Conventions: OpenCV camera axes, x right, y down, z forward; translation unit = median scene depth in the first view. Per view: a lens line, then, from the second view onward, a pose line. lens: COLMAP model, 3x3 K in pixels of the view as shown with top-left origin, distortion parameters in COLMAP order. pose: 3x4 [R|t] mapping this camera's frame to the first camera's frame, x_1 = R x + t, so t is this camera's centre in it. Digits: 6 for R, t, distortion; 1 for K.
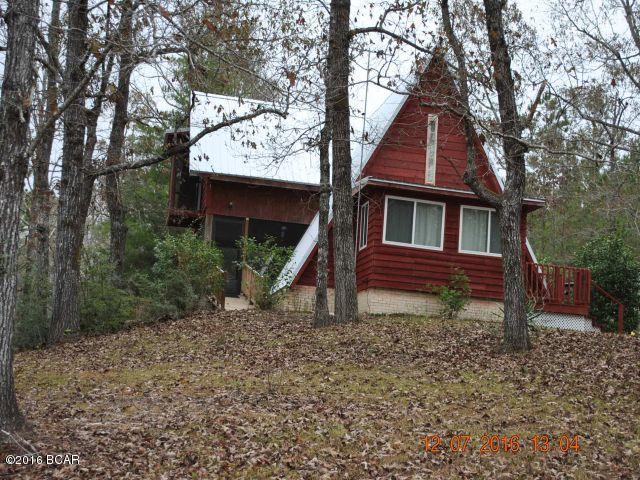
lens RADIAL K [[972.2, 0, 320.0], [0, 972.2, 240.0], [0, 0, 1]] dist [-0.010917, -0.387930]
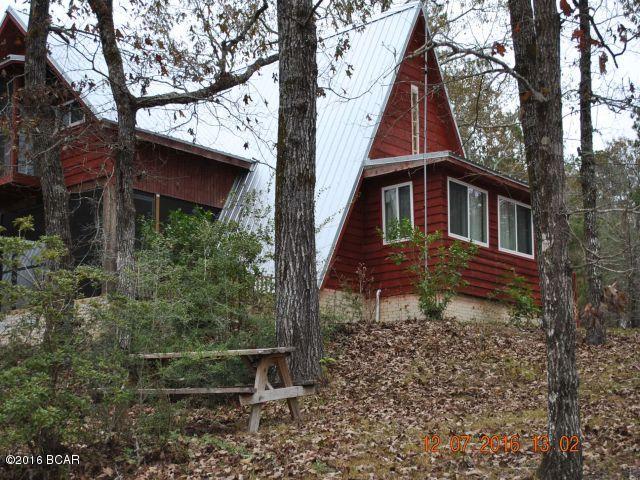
lens RADIAL K [[972.2, 0, 320.0], [0, 972.2, 240.0], [0, 0, 1]] dist [-0.010917, -0.387930]
pose [[0.817212, 0.039735, 0.574966, -0.476981], [-0.036474, 0.999186, -0.017210, 0.024292], [-0.575182, -0.006907, 0.817996, 0.396335]]
